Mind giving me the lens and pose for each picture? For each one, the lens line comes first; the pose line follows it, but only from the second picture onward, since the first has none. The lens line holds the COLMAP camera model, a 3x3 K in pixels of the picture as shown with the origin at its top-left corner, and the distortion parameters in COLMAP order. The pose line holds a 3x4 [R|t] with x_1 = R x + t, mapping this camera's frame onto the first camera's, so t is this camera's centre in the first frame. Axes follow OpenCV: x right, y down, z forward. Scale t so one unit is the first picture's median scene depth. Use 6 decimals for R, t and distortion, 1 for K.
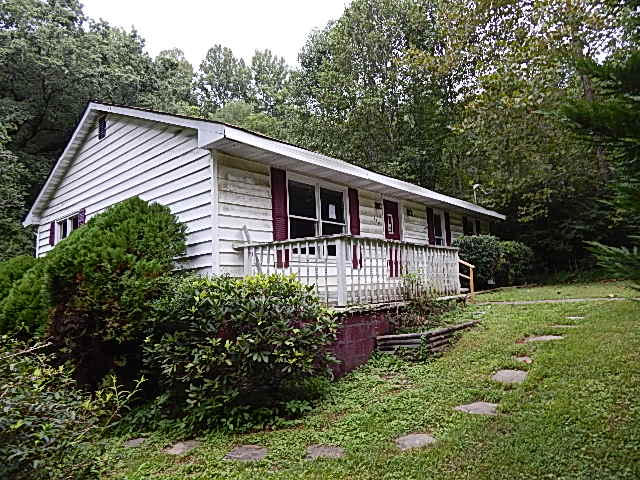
lens RADIAL K [[427.5, 0, 320.0], [0, 427.5, 240.0], [0, 0, 1]] dist [0.029137, -0.002067]
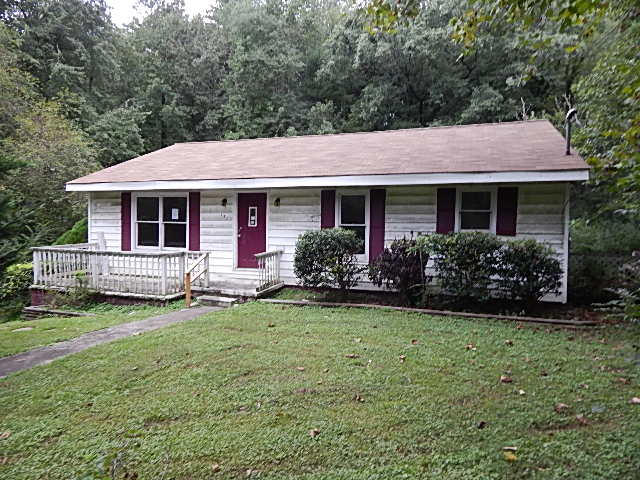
lens RADIAL K [[427.5, 0, 320.0], [0, 427.5, 240.0], [0, 0, 1]] dist [0.029137, -0.002067]
pose [[0.357644, 0.093133, -0.929202, 1.452365], [0.082202, 0.988013, 0.130667, -0.125310], [0.930233, -0.123114, 0.345701, 0.971399]]
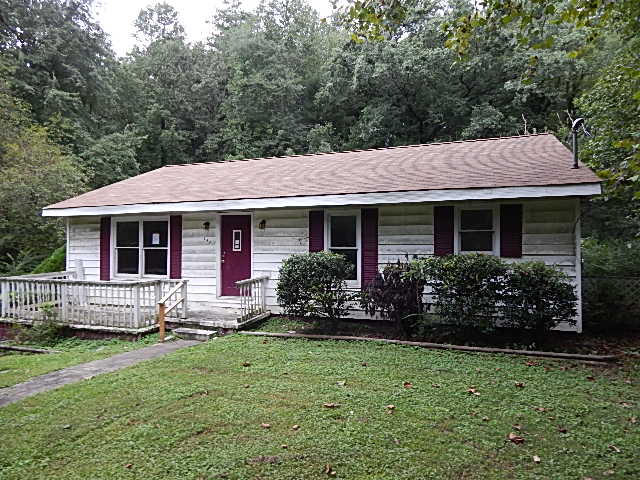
lens RADIAL K [[427.5, 0, 320.0], [0, 427.5, 240.0], [0, 0, 1]] dist [0.029137, -0.002067]
pose [[0.347069, 0.040103, -0.936982, 1.382915], [0.098452, 0.992007, 0.078926, -0.116504], [0.932658, -0.119640, 0.340347, 1.043860]]
